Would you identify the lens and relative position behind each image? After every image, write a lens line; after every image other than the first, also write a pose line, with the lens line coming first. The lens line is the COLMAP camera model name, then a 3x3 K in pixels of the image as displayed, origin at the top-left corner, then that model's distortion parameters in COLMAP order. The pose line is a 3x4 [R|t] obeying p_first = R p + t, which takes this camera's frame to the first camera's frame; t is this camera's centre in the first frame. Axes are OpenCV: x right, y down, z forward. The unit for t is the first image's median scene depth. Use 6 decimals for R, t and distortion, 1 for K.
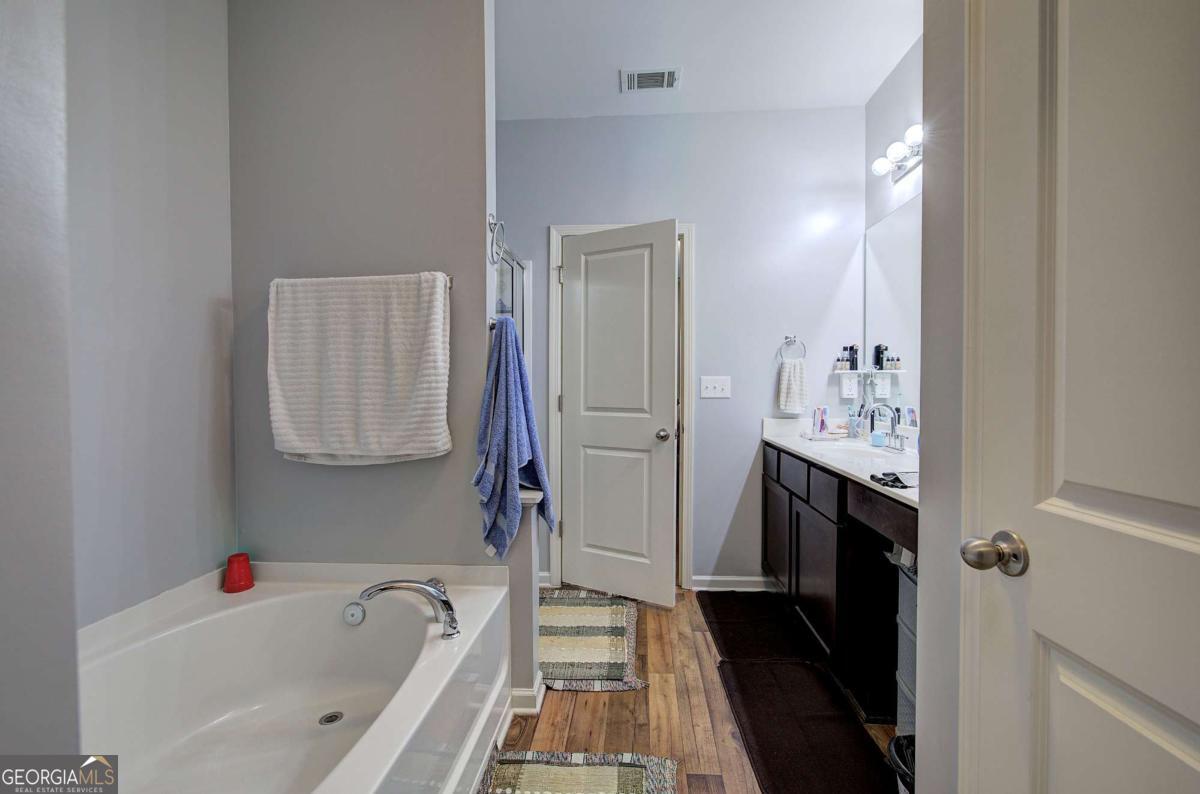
lens RADIAL K [[511.1, 0, 603.2], [0, 511.1, 396.4], [0, 0, 1]] dist [-0.002678, 0.000474]
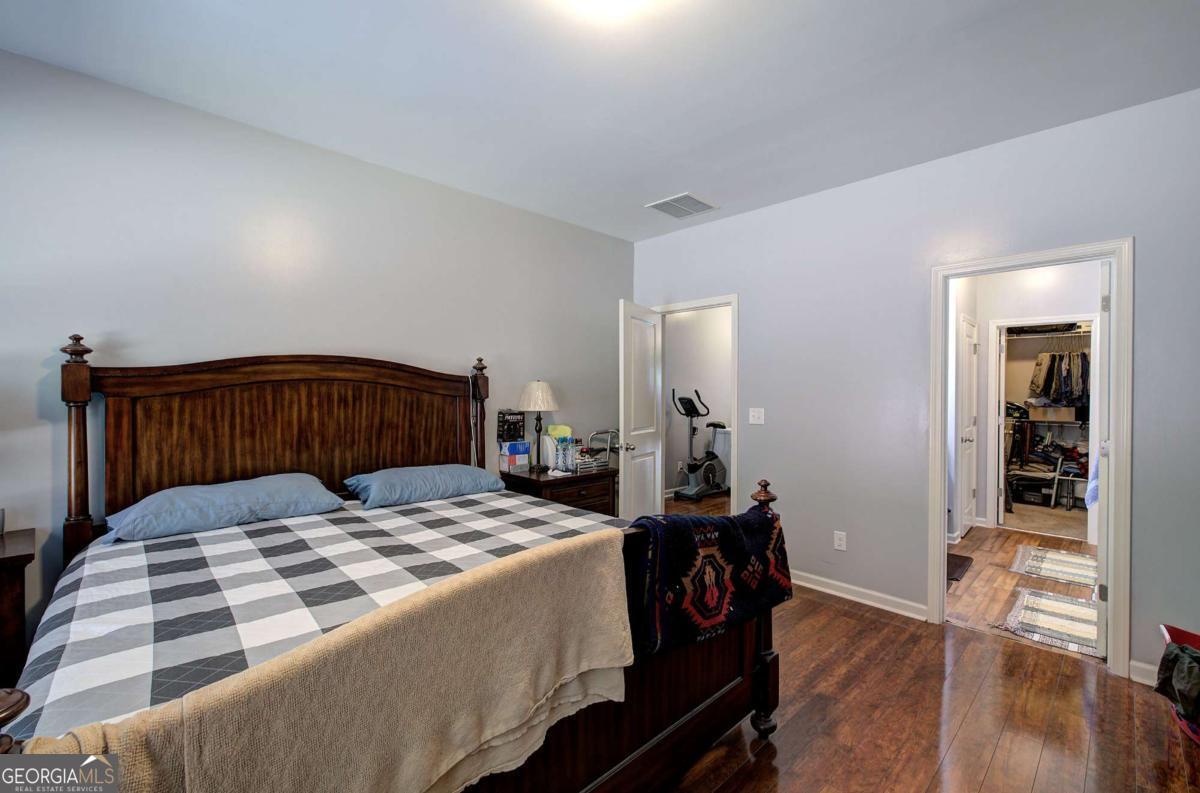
lens RADIAL K [[511.1, 0, 599.1], [0, 511.1, 393.0], [0, 0, 1]] dist [-0.002678, 0.000474]
pose [[-0.746862, -0.001789, 0.664977, -0.013520], [-0.000894, 0.999998, 0.001687, -0.110701], [-0.664979, 0.000666, -0.746862, 2.894271]]
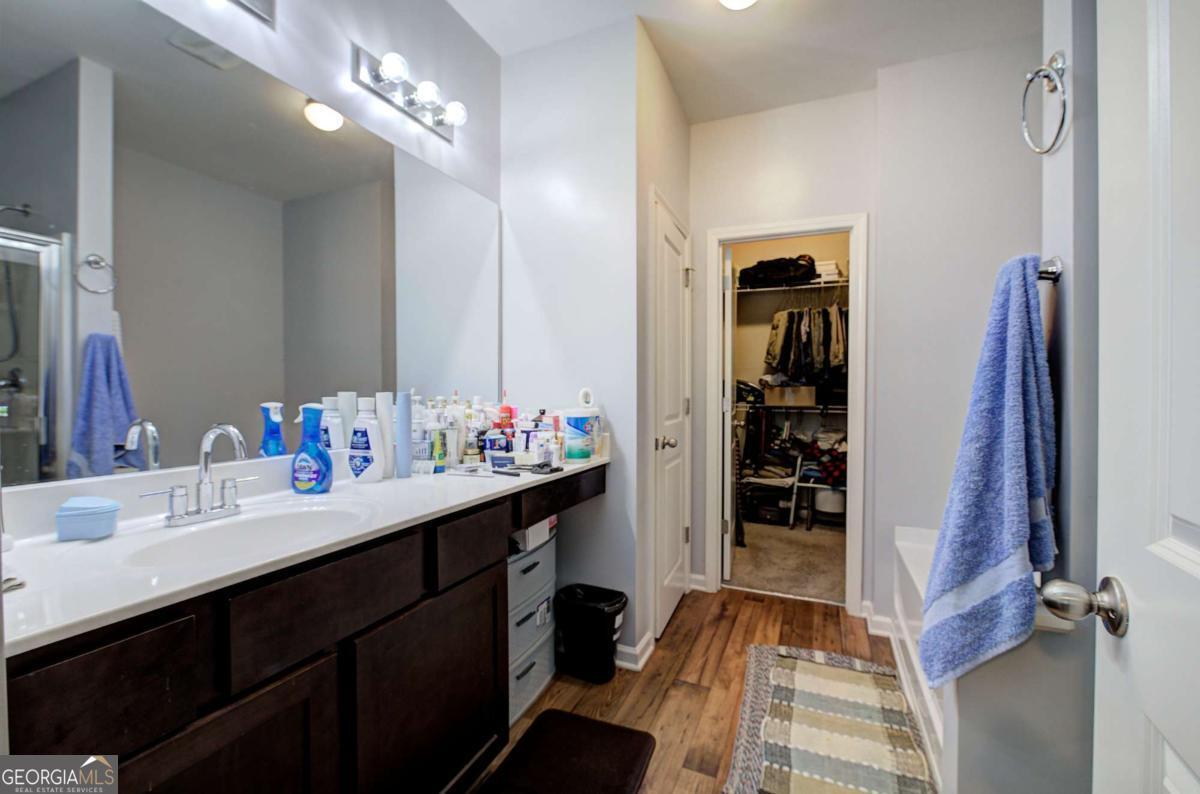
lens RADIAL K [[511.1, 0, 599.2], [0, 511.1, 396.0], [0, 0, 1]] dist [-0.002678, 0.000474]
pose [[-0.943051, 0.001397, 0.332645, 0.038504], [0.006517, 0.999877, 0.014276, -0.013416], [-0.332584, 0.015631, -0.942944, 1.028628]]
